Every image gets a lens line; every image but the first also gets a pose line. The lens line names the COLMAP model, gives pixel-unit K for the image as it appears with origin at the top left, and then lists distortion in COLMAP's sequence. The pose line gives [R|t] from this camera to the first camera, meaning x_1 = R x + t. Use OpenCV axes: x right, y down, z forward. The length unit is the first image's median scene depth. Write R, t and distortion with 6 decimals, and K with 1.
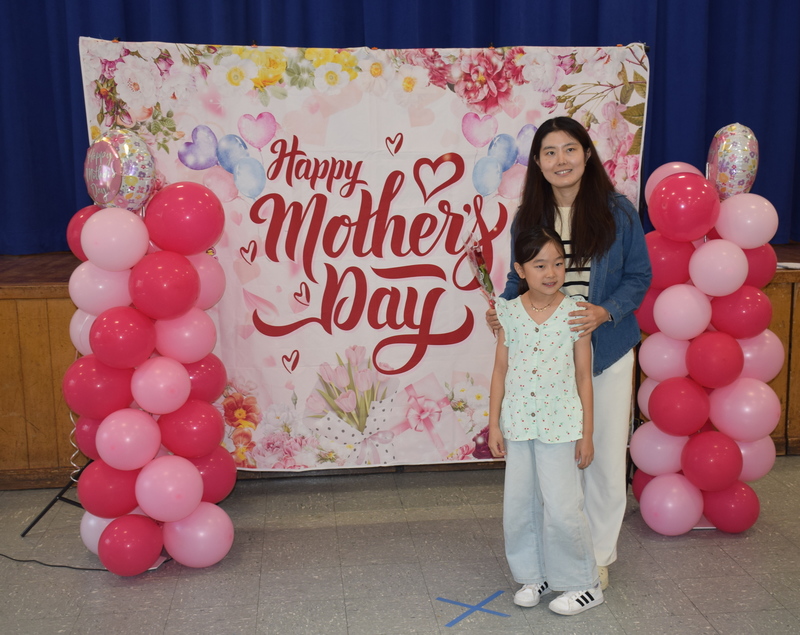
lens RADIAL K [[1093.6, 0, 451.4], [0, 1093.6, 324.9], [0, 0, 1]] dist [-0.024457, 0.026118]
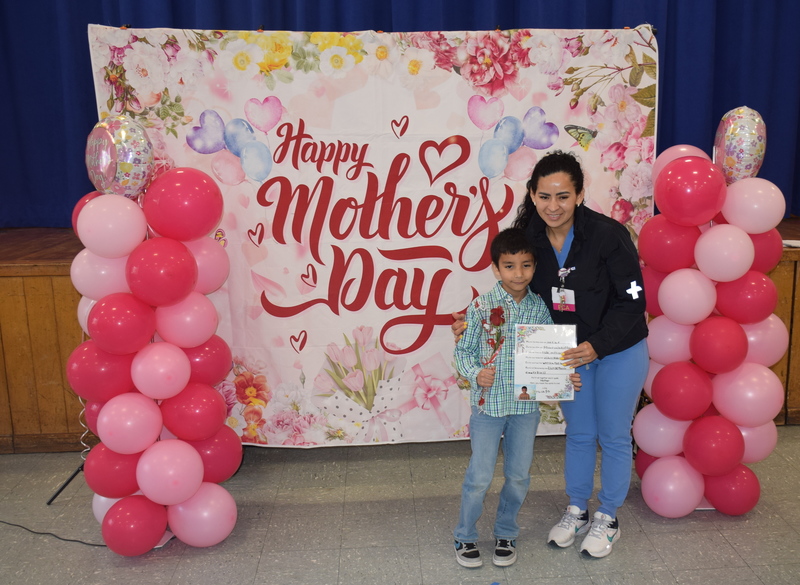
lens RADIAL K [[898.0, 0, 460.9], [0, 898.0, 302.8], [0, 0, 1]] dist [-0.109368, 0.134587]
pose [[0.998900, 0.006743, -0.046407, 0.042925], [-0.005006, 0.999286, 0.037448, -0.035013], [0.046627, -0.037174, 0.998220, 0.177348]]
